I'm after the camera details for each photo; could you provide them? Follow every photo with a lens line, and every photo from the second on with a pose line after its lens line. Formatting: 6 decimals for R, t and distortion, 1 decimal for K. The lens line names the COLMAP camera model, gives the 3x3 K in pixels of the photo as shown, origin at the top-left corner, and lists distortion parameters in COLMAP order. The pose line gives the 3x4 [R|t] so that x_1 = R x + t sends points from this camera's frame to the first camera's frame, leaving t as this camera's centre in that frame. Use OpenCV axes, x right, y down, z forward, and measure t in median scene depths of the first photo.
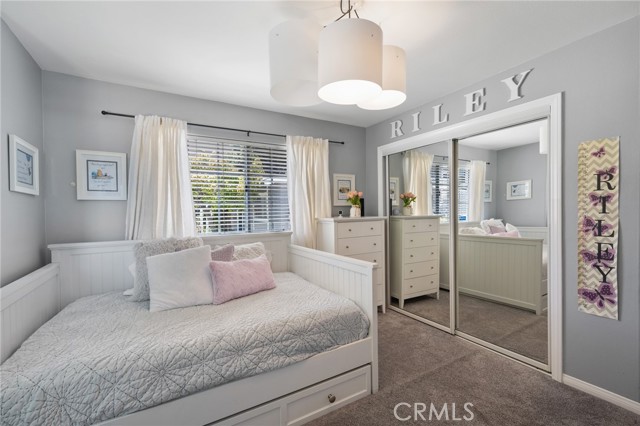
lens RADIAL K [[275.6, 0, 320.7], [0, 275.6, 211.9], [0, 0, 1]] dist [-0.001107, 0.000241]
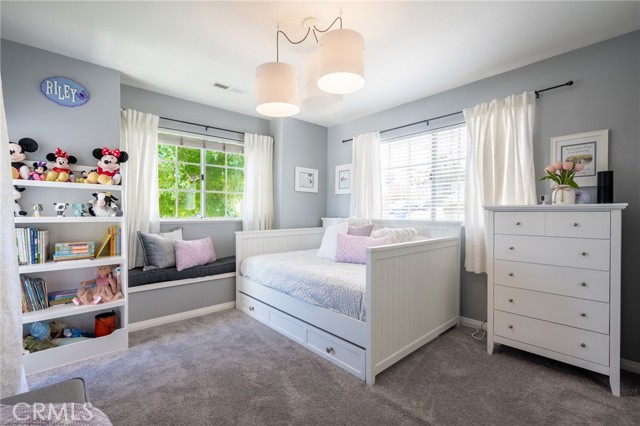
lens RADIAL K [[292.1, 0, 319.0], [0, 292.1, 210.5], [0, 0, 1]] dist [0.002252, -0.001301]
pose [[0.183557, 0.010803, -0.982950, 0.965819], [-0.013287, 0.999876, 0.008508, 0.047620], [0.982919, 0.011499, 0.183678, 0.546210]]
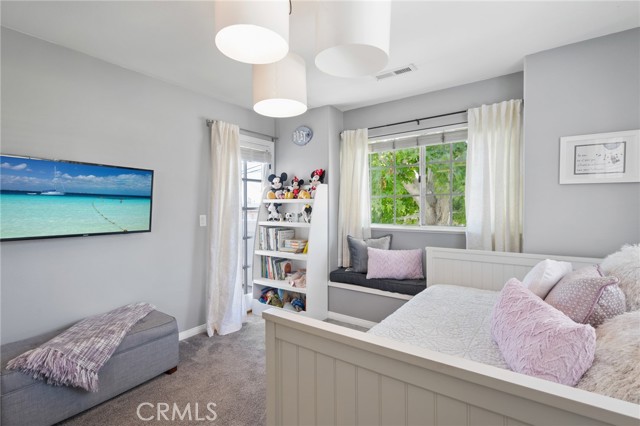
lens RADIAL K [[275.6, 0, 317.6], [0, 275.6, 214.8], [0, 0, 1]] dist [-0.001107, 0.000241]
pose [[-0.921120, 0.025144, -0.388467, 0.224301], [0.010302, 0.999137, 0.040241, -0.004940], [0.389143, 0.033065, -0.920584, 1.237063]]
